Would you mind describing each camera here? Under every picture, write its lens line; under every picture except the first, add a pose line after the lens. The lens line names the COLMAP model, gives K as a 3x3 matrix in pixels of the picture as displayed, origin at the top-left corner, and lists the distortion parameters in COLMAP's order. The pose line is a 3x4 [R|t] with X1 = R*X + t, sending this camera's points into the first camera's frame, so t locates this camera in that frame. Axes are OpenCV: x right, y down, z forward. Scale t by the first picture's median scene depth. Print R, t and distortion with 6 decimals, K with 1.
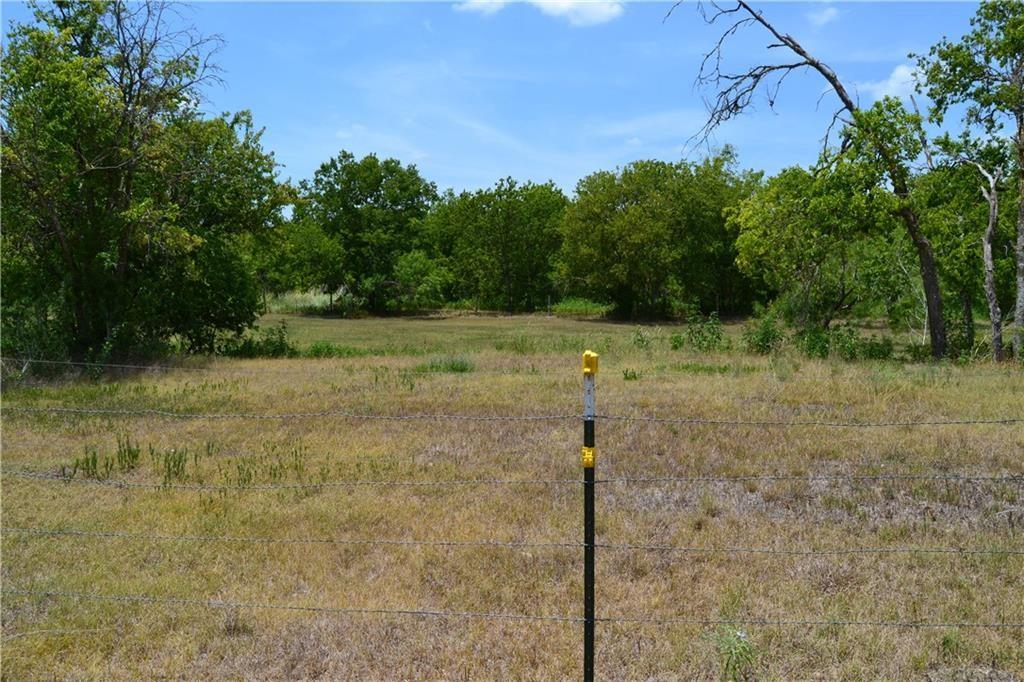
lens RADIAL K [[789.6, 0, 512.0], [0, 789.6, 341.0], [0, 0, 1]] dist [-0.187574, 0.000752]
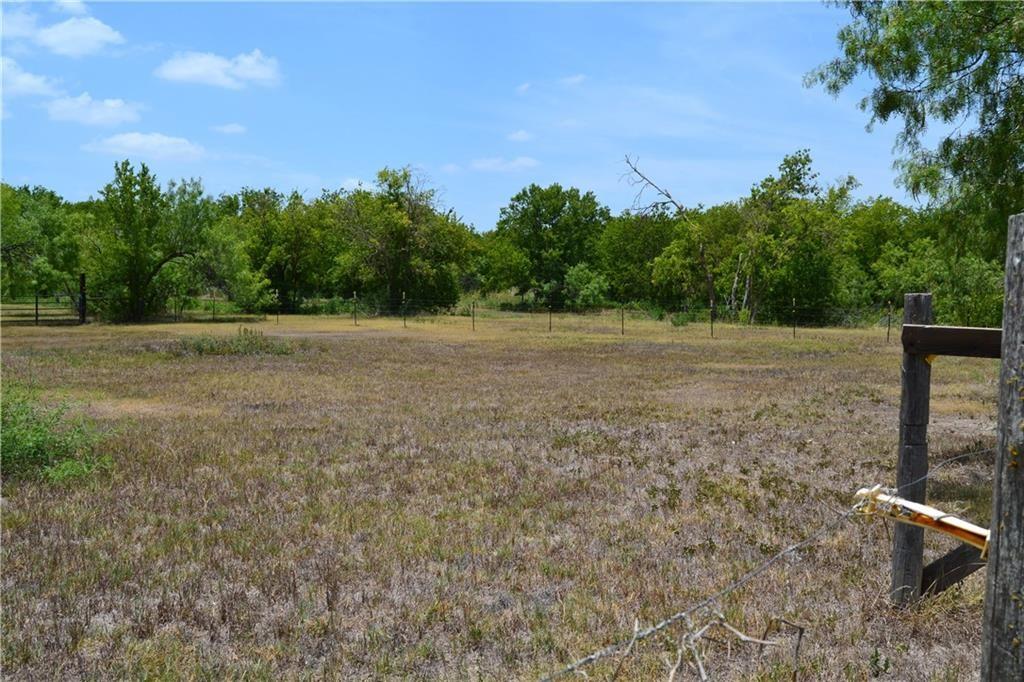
lens RADIAL K [[1002.6, 0, 512.0], [0, 1002.6, 341.0], [0, 0, 1]] dist [0.001710, 0.000593]
pose [[0.960718, 0.041339, -0.274430, 0.217951], [-0.046295, 0.998860, -0.011606, 0.037465], [0.273638, 0.023854, 0.961537, -0.609256]]
